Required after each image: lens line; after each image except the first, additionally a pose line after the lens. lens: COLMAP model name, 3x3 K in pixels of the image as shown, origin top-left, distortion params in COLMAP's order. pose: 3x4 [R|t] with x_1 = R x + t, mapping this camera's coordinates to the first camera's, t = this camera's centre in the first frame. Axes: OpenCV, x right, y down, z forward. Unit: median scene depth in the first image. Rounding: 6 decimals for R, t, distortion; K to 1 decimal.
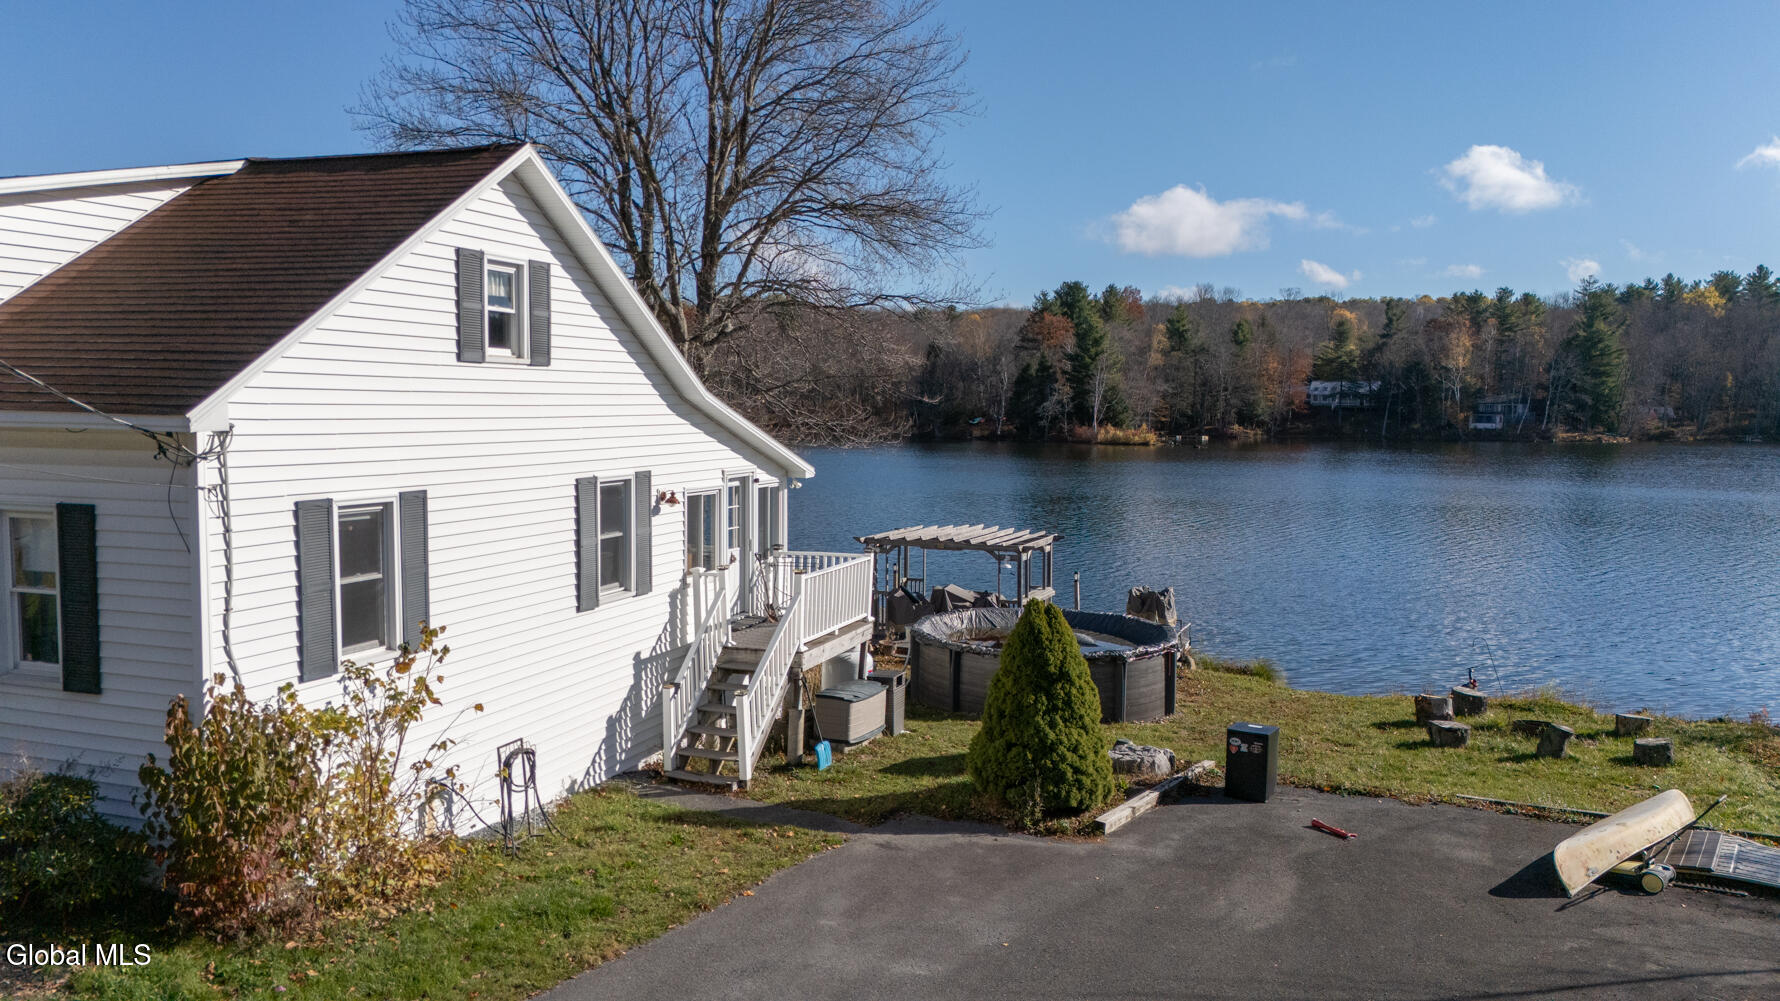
lens RADIAL K [[1295.3, 0, 884.2], [0, 1295.3, 495.4], [0, 0, 1]] dist [0.144486, -0.205130]
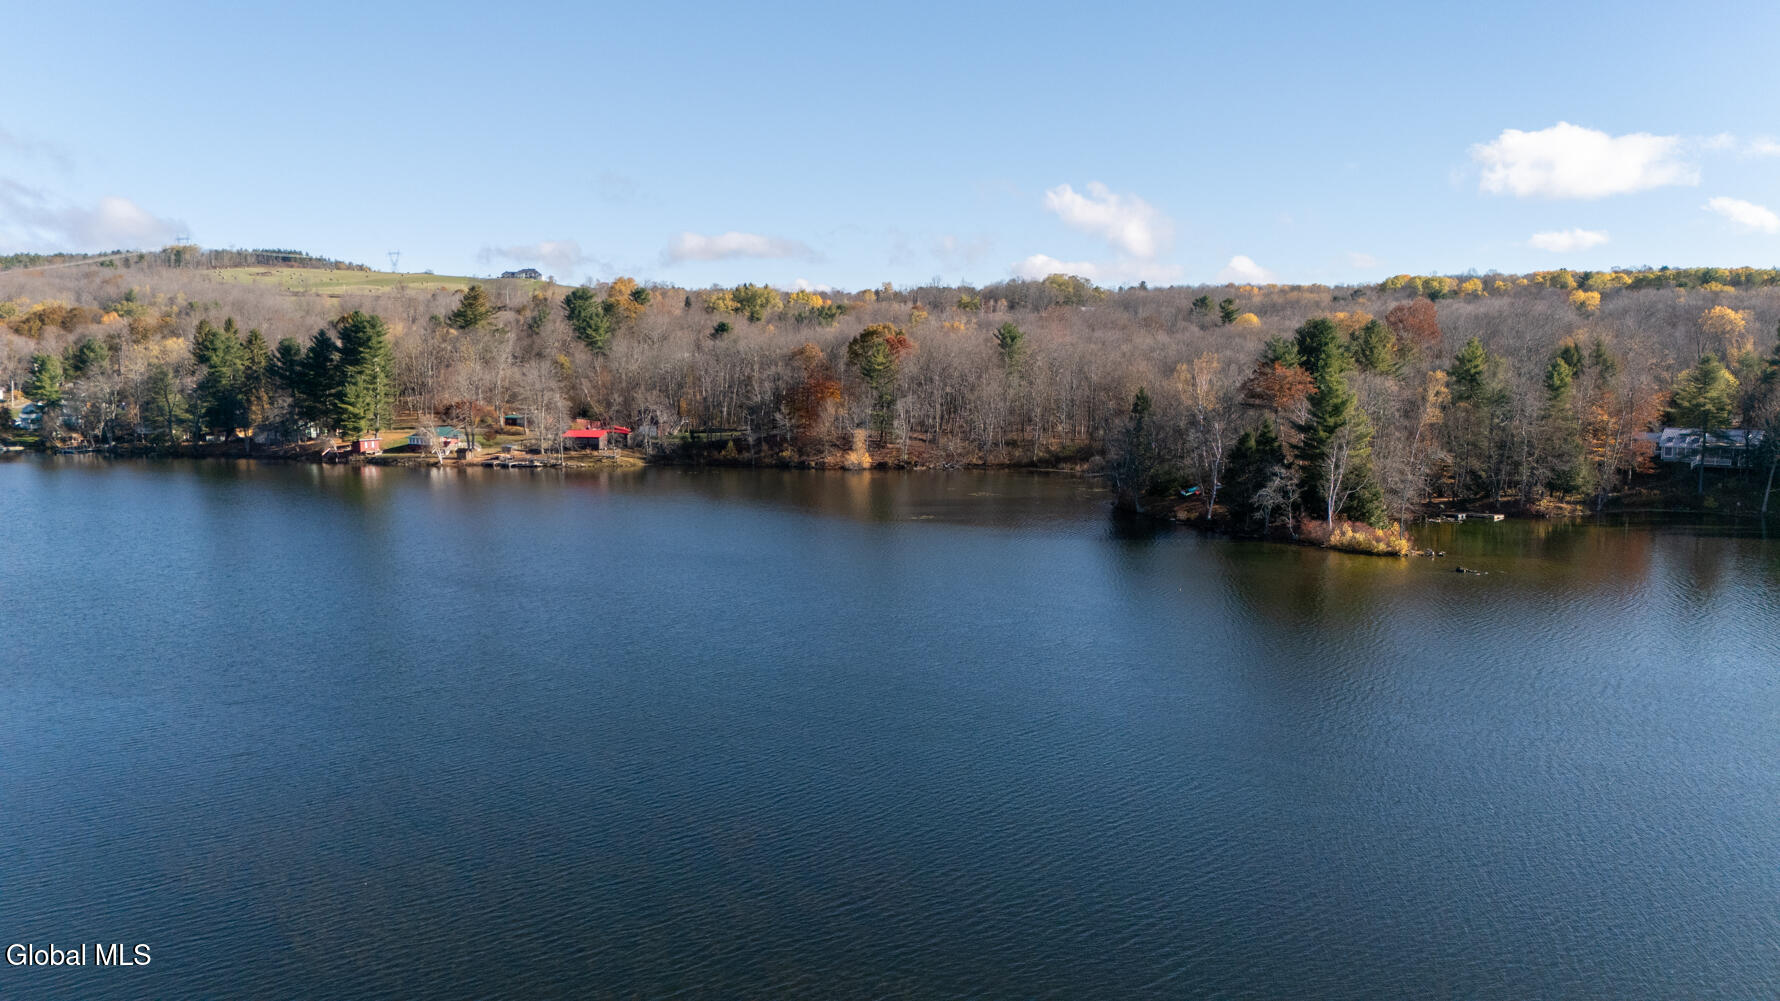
lens RADIAL K [[1300.5, 0, 894.3], [0, 1300.5, 499.2], [0, 0, 1]] dist [0.072098, -0.037776]
pose [[0.973230, 0.019644, -0.228992, 0.684269], [-0.012245, 0.999357, 0.033686, -0.687806], [0.229506, -0.029980, 0.972845, 1.448721]]
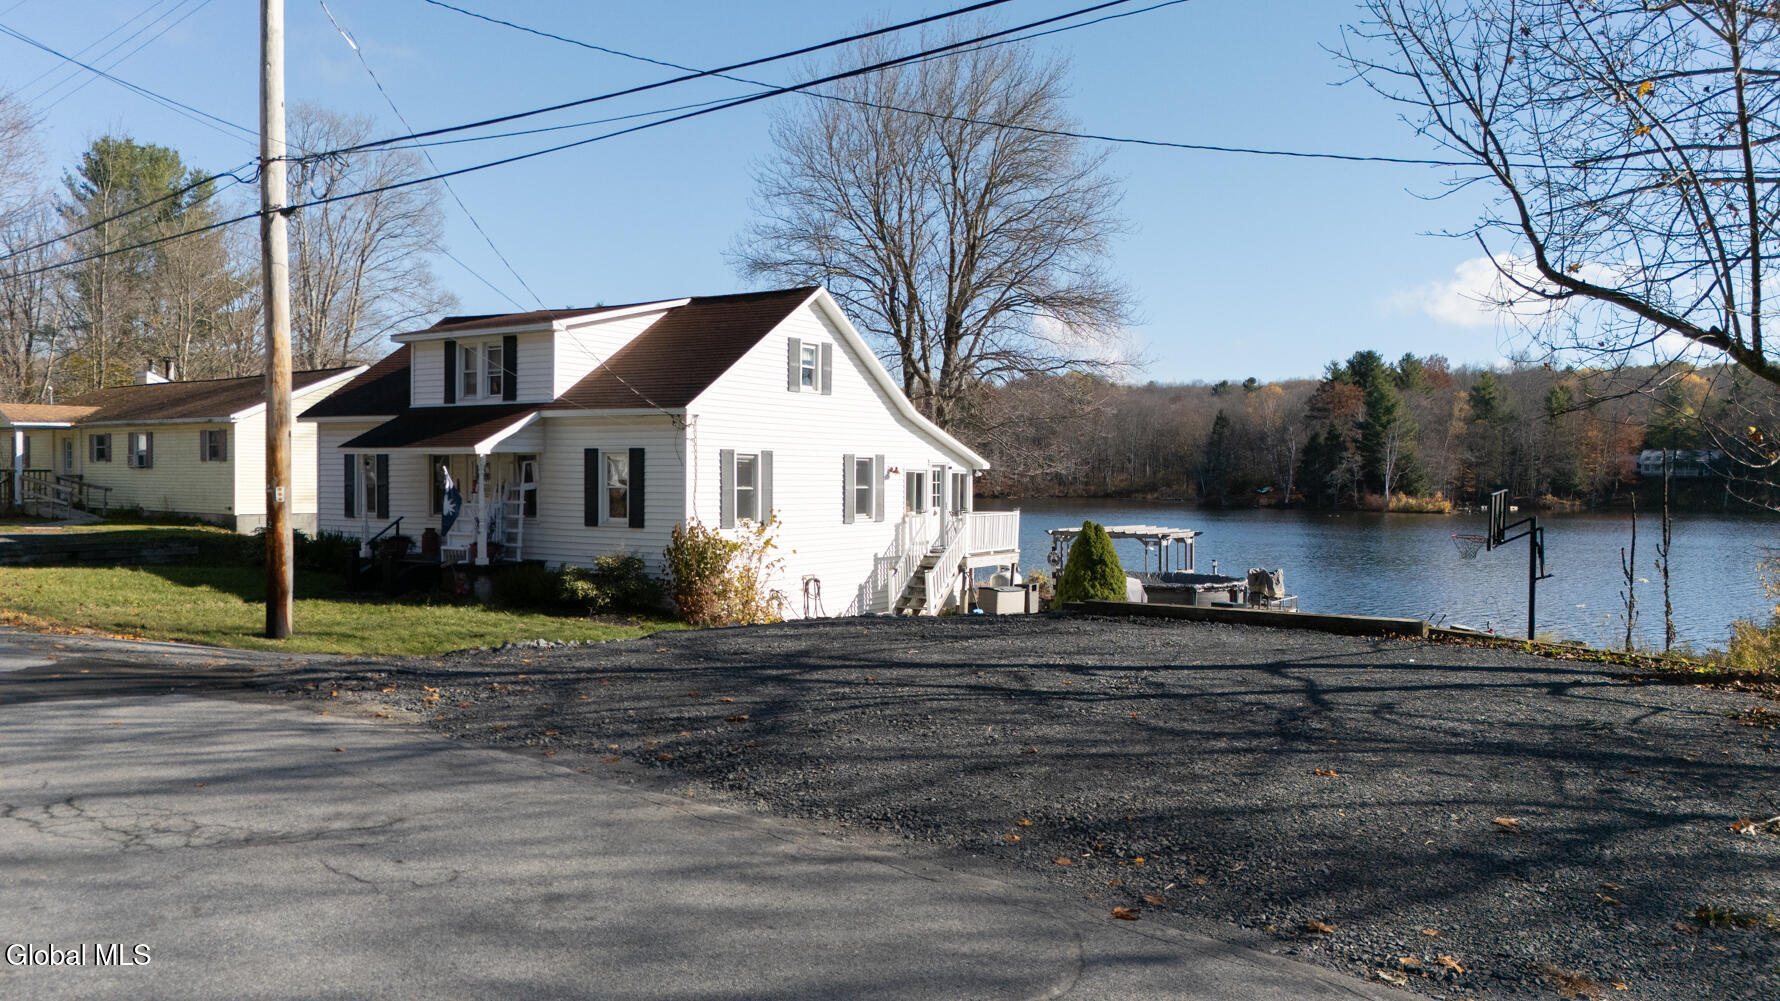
lens RADIAL K [[1300.5, 0, 894.3], [0, 1300.5, 499.2], [0, 0, 1]] dist [0.072098, -0.037776]
pose [[0.975150, 0.001119, -0.221544, 0.136475], [-0.013672, 0.998385, -0.055132, 0.082523], [0.221125, 0.056791, 0.973591, -0.440455]]
